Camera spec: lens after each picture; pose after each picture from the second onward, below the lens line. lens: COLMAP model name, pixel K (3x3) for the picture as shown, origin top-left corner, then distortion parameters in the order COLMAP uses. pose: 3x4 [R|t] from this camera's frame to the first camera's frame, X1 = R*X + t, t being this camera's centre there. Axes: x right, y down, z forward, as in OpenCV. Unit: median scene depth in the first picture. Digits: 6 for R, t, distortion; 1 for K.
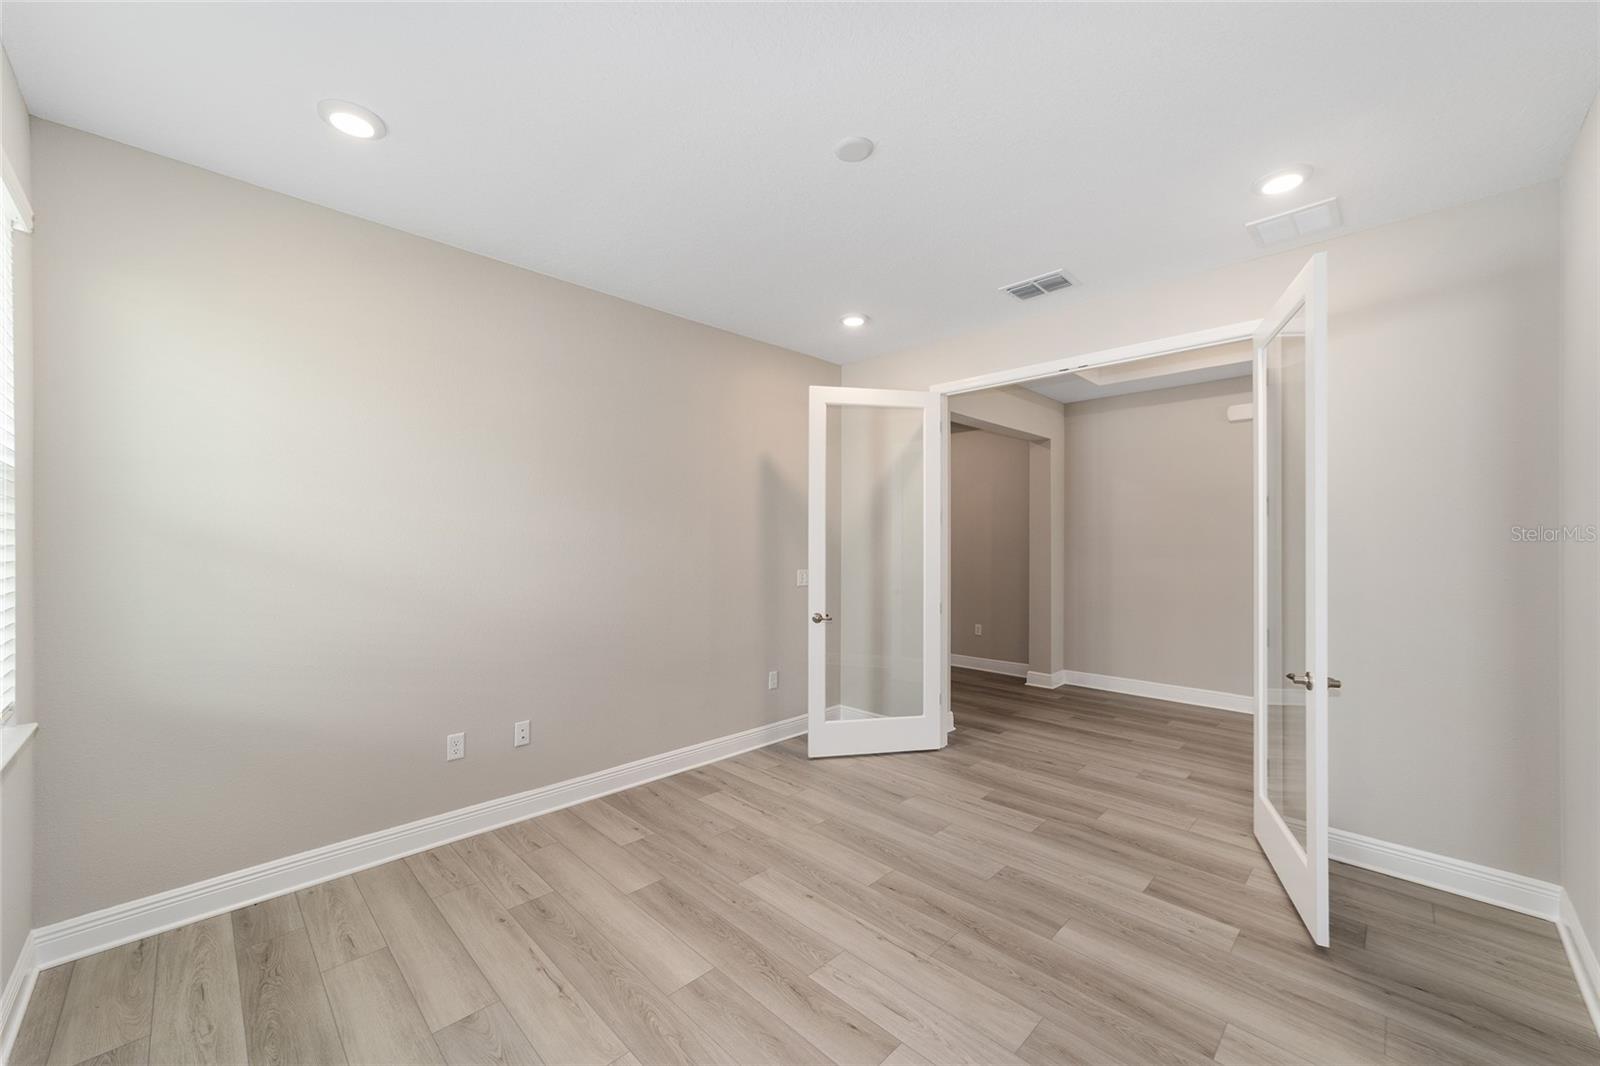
lens RADIAL K [[614.7, 0, 798.7], [0, 614.7, 541.8], [0, 0, 1]] dist [-0.007912, 0.004085]
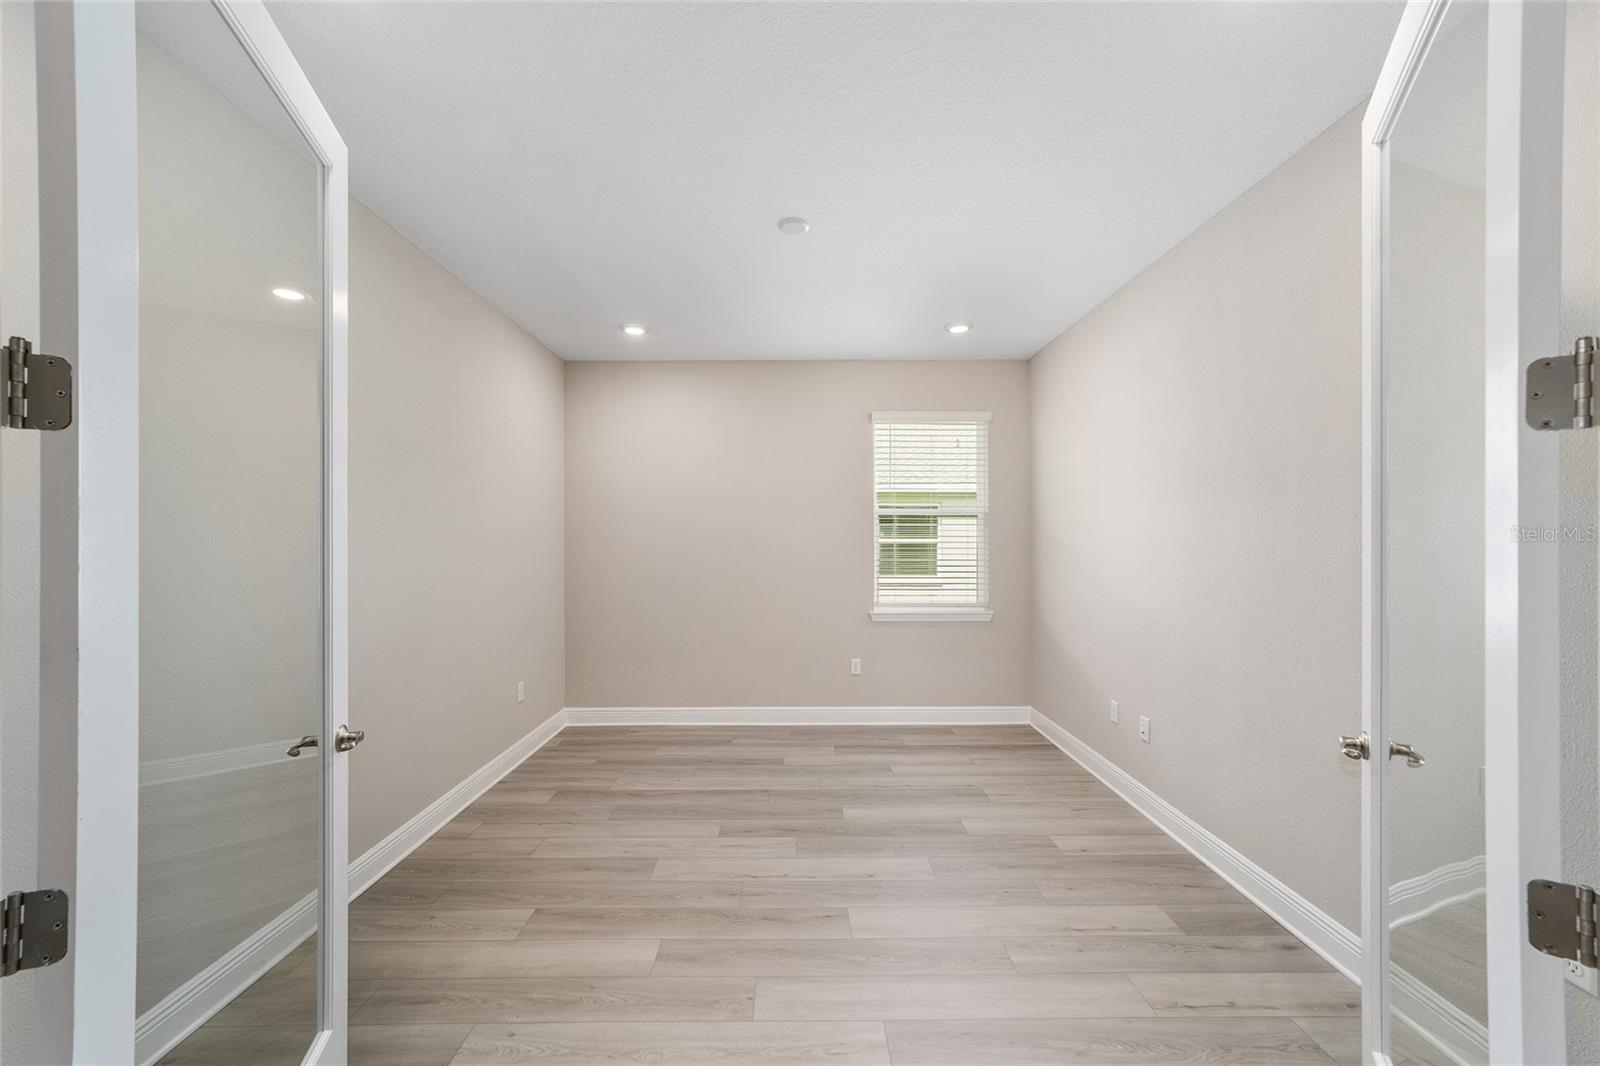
lens RADIAL K [[614.7, 0, 803.7], [0, 614.7, 527.9], [0, 0, 1]] dist [-0.007912, 0.004085]
pose [[-0.696454, -0.016691, -0.717407, 0.971833], [0.001492, 0.999694, -0.024708, 0.004087], [0.717600, -0.018278, -0.696216, 1.862775]]
